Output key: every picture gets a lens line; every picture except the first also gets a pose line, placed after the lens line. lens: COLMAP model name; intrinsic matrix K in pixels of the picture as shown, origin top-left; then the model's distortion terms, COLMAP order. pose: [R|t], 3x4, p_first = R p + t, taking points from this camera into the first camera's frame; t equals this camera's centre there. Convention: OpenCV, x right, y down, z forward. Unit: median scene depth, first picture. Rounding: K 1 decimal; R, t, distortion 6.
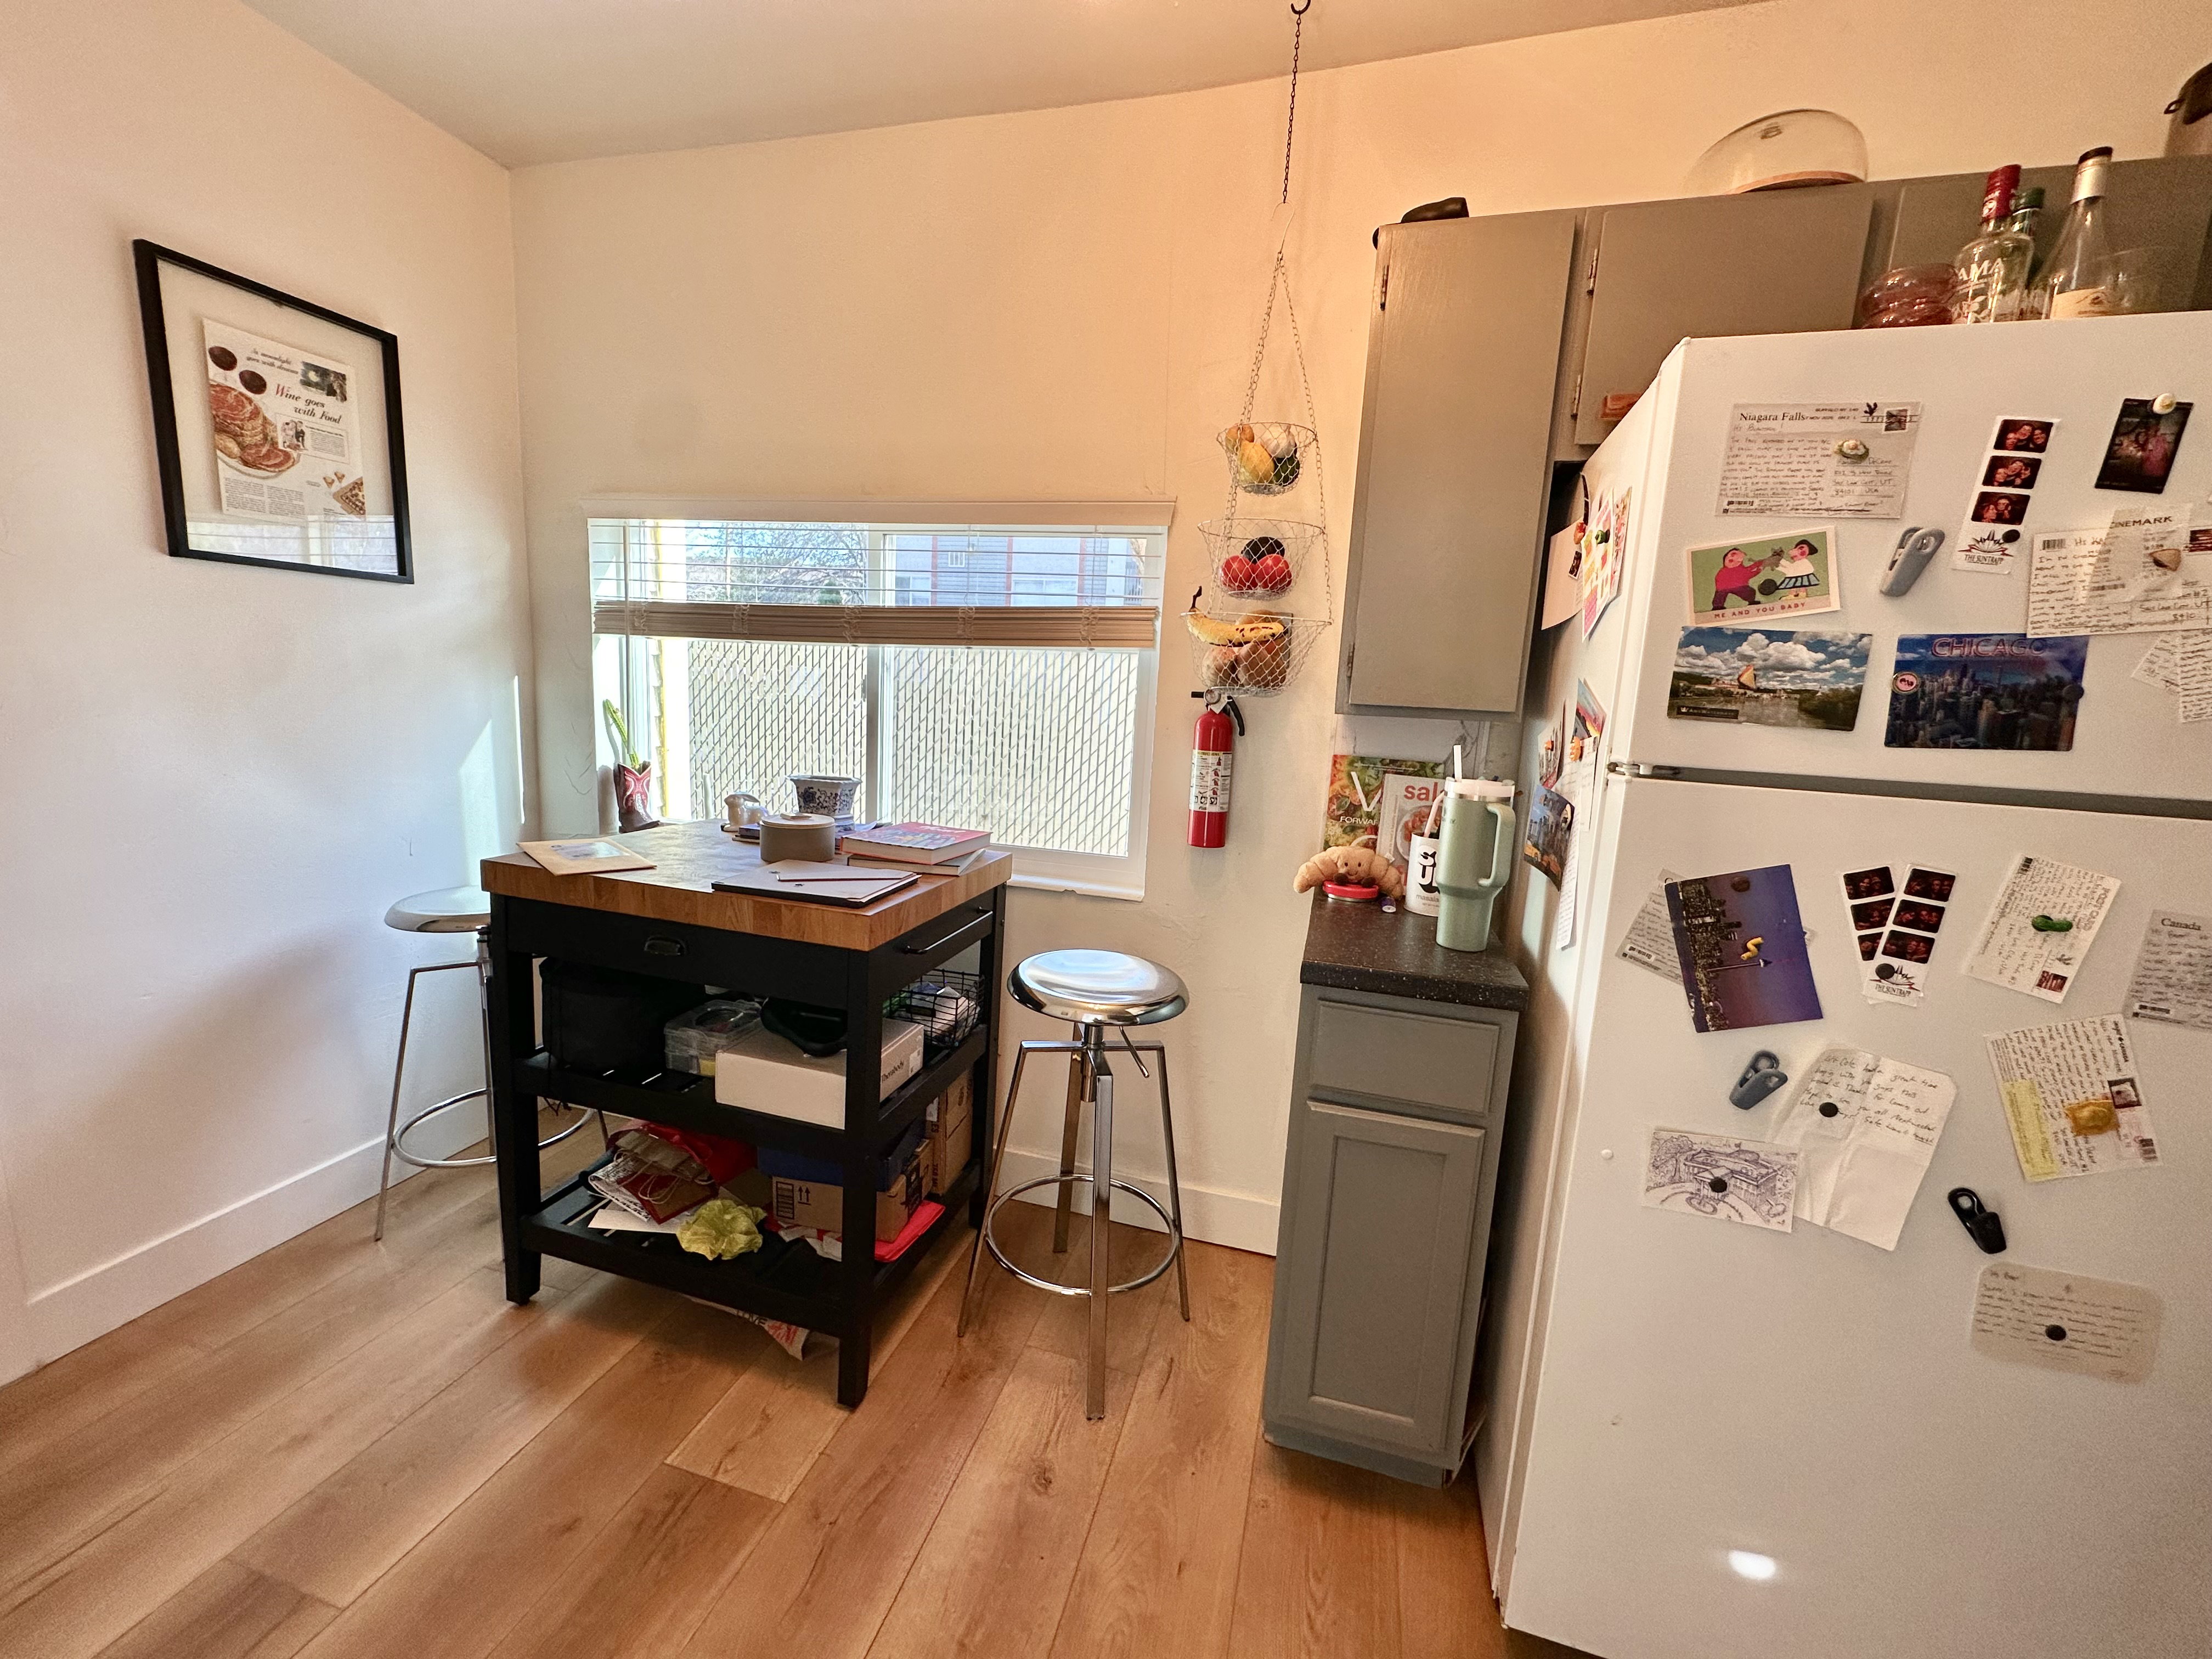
lens RADIAL K [[890.4, 0, 1102.6], [0, 890.4, 824.7], [0, 0, 1]] dist [0.001825, 0.000284]
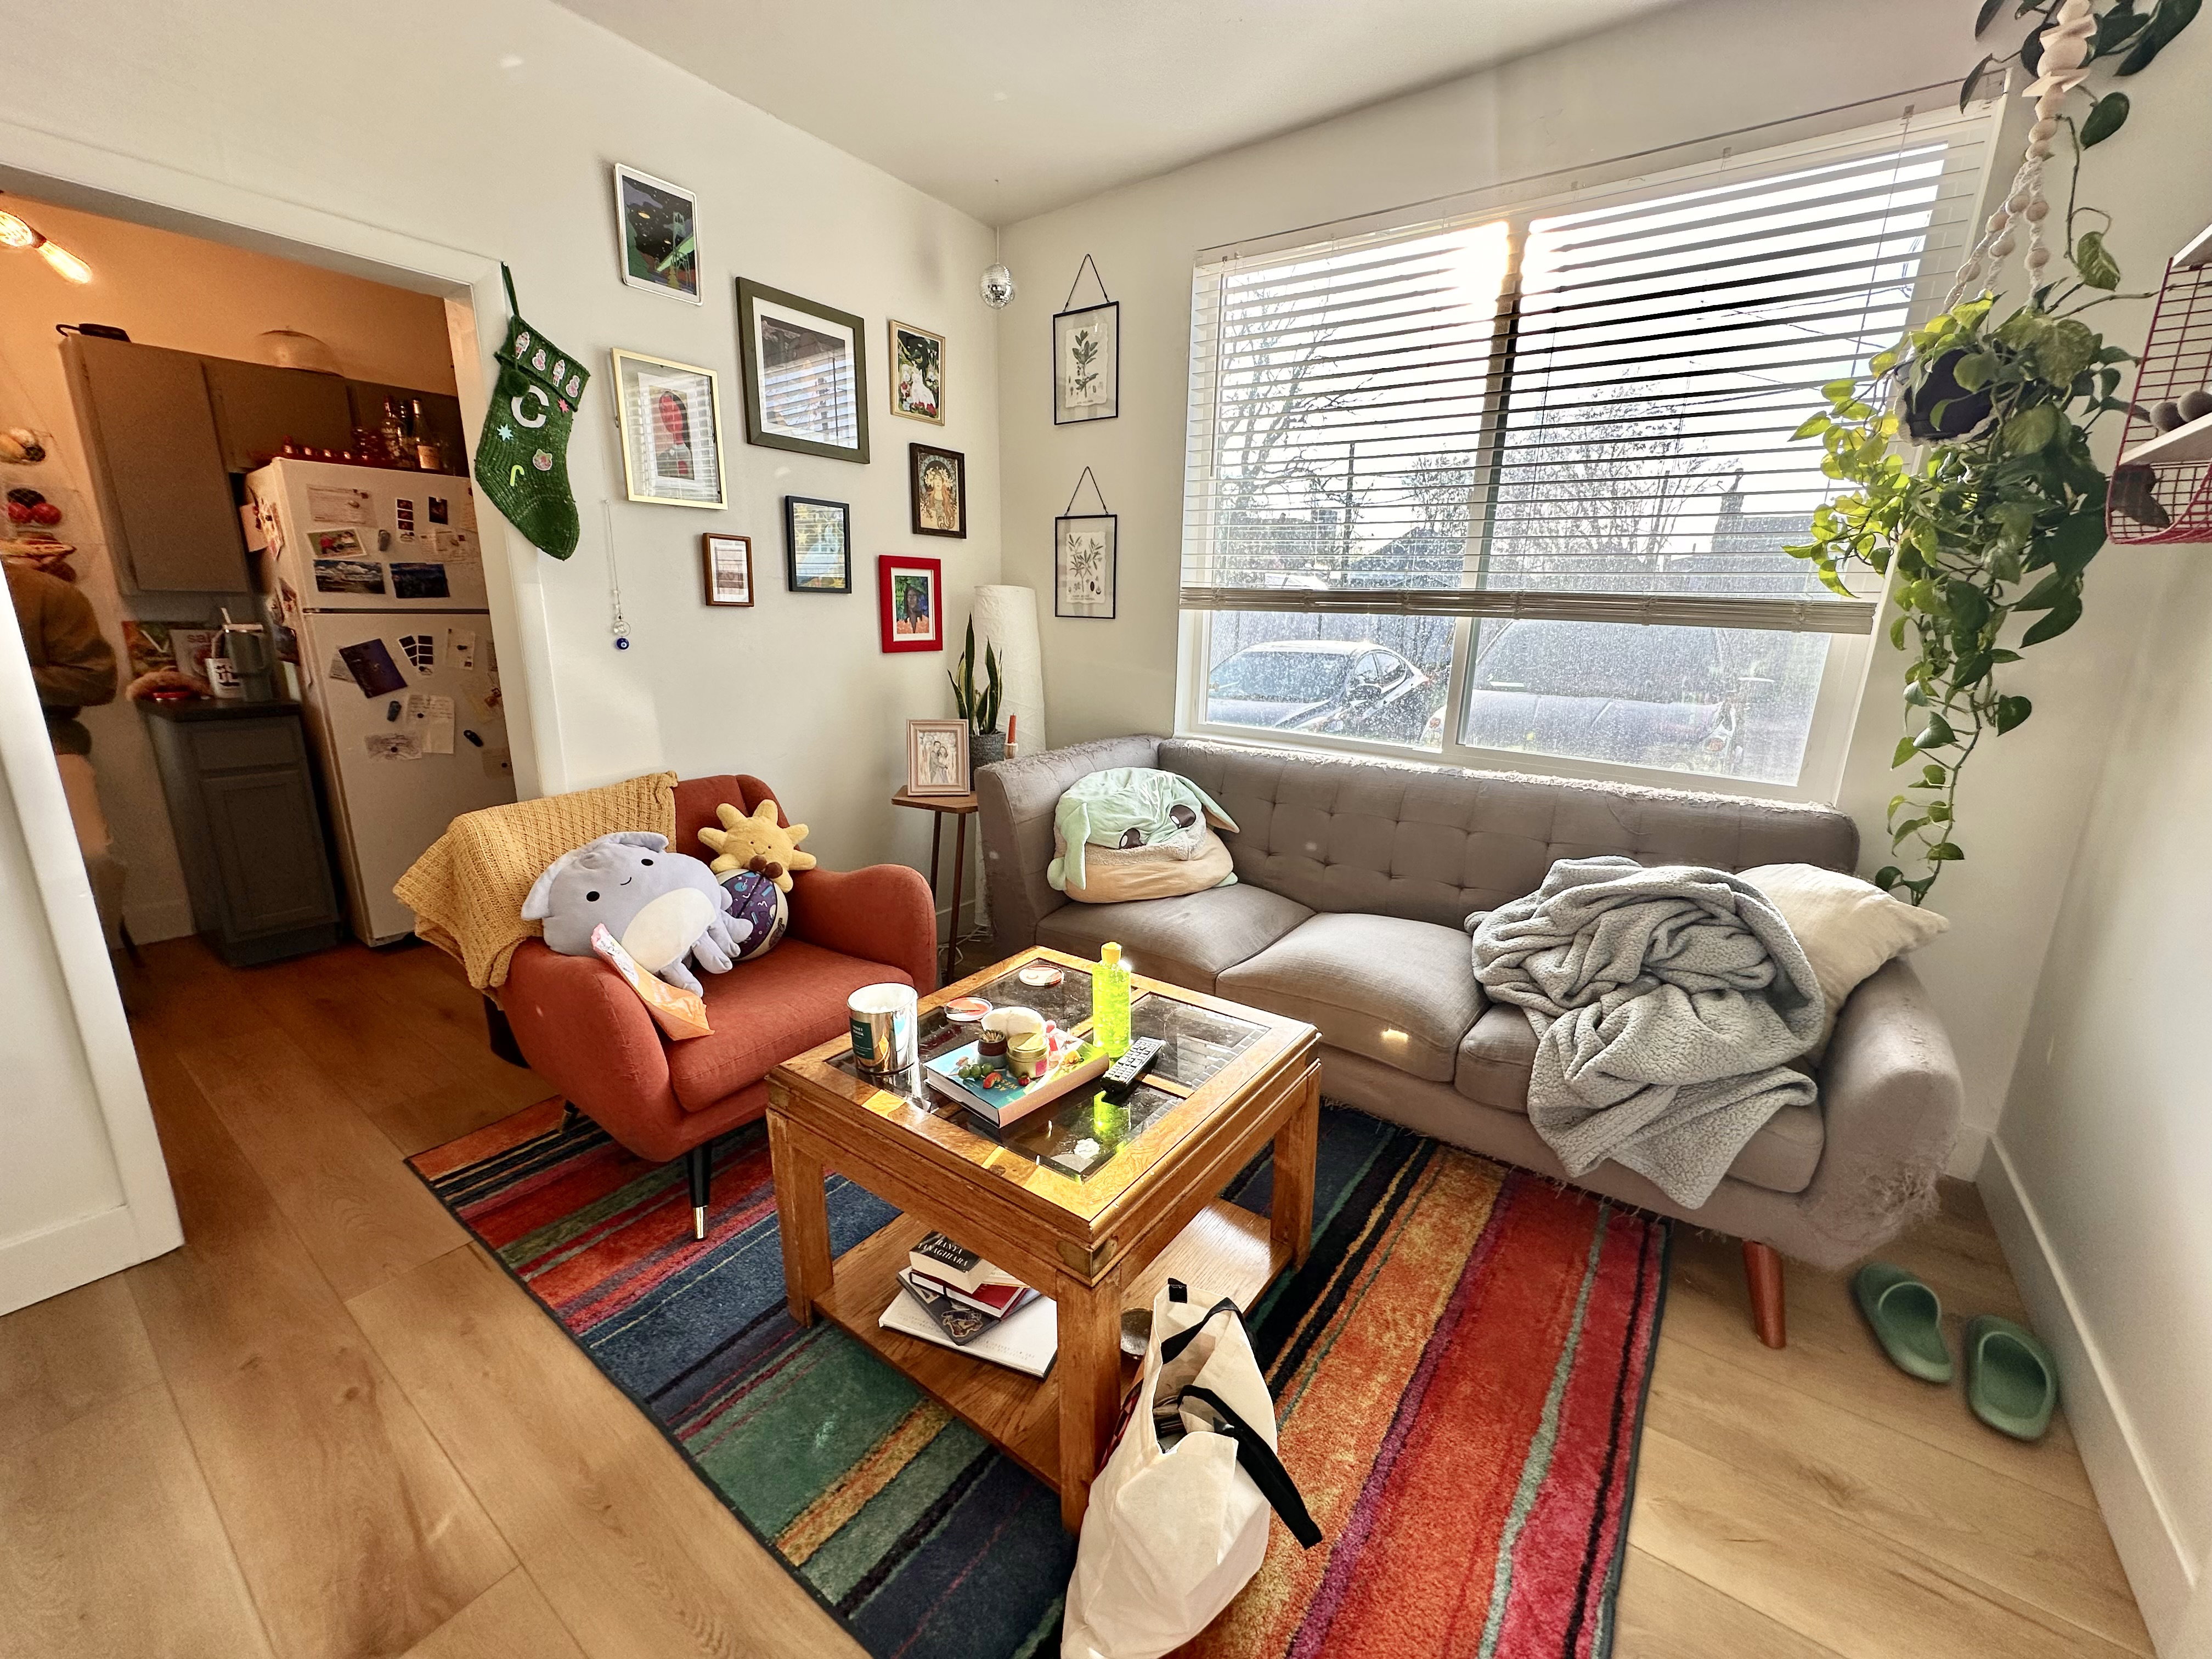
lens RADIAL K [[890.4, 0, 1102.0], [0, 890.4, 823.7], [0, 0, 1]] dist [0.001825, 0.000284]
pose [[0.351901, -0.269569, 0.896381, -1.312638], [0.146572, 0.961689, 0.231668, 0.316536], [-0.924490, 0.049860, 0.377930, -2.484770]]
